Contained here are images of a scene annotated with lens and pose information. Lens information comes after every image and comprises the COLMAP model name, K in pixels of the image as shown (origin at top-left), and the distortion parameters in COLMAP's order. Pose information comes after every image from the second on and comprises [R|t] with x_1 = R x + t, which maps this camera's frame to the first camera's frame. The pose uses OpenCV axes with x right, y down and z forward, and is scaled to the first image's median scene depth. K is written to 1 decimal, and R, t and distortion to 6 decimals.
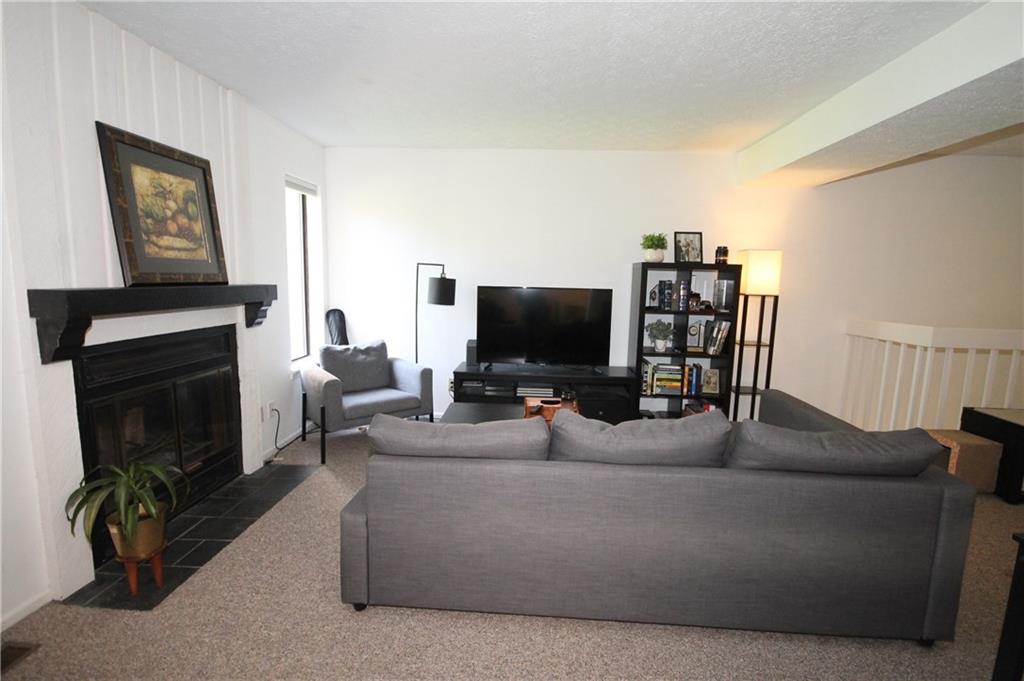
lens RADIAL K [[479.4, 0, 514.8], [0, 479.4, 343.9], [0, 0, 1]] dist [-0.011929, -0.000042]
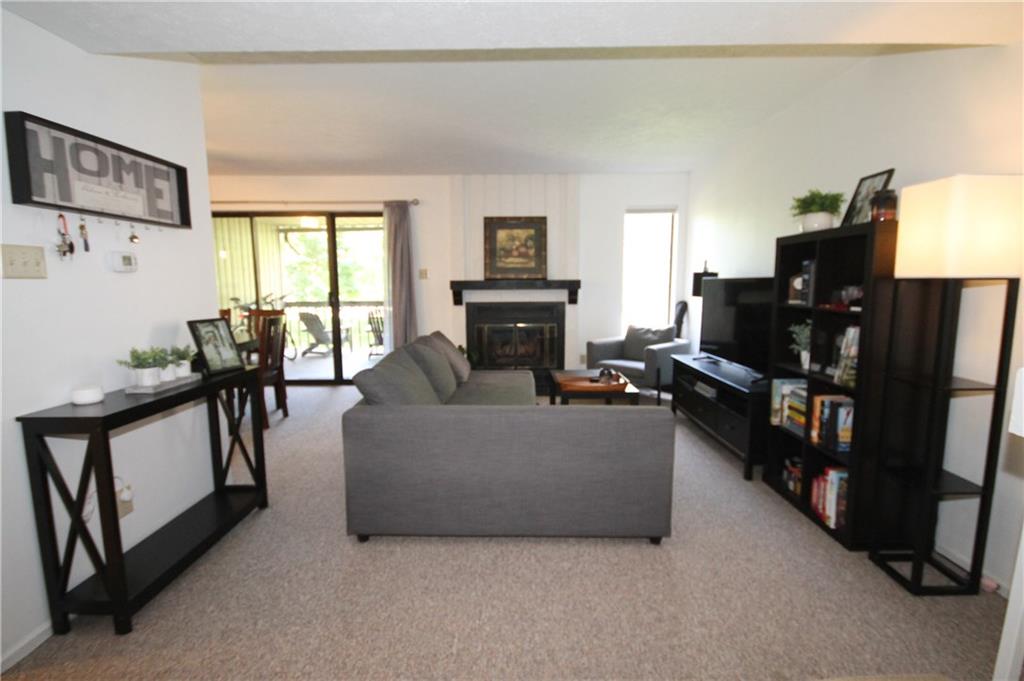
lens RADIAL K [[479.4, 0, 512.8], [0, 479.4, 344.4], [0, 0, 1]] dist [-0.011929, -0.000042]
pose [[0.042771, 0.109451, -0.993072, 1.514775], [-0.124668, 0.986797, 0.103390, -0.054253], [0.991276, 0.119382, 0.055851, 0.894235]]
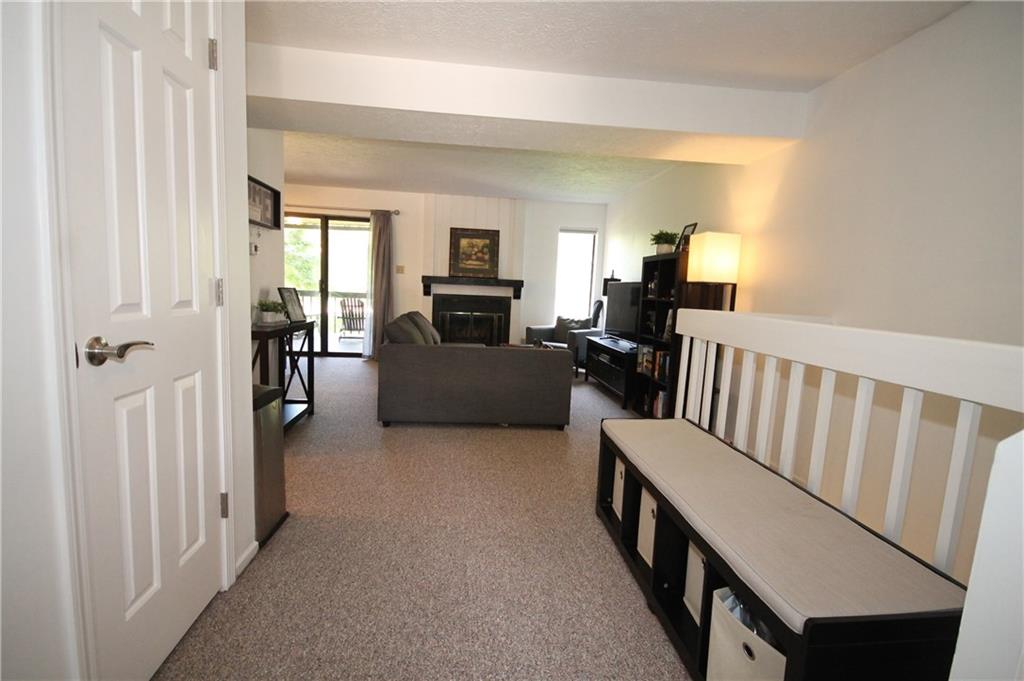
lens RADIAL K [[479.4, 0, 514.5], [0, 479.4, 341.3], [0, 0, 1]] dist [-0.011929, -0.000042]
pose [[0.161689, 0.096905, -0.982072, 2.145425], [-0.171059, 0.982854, 0.068819, 0.010980], [0.971903, 0.156865, 0.175493, 0.793202]]
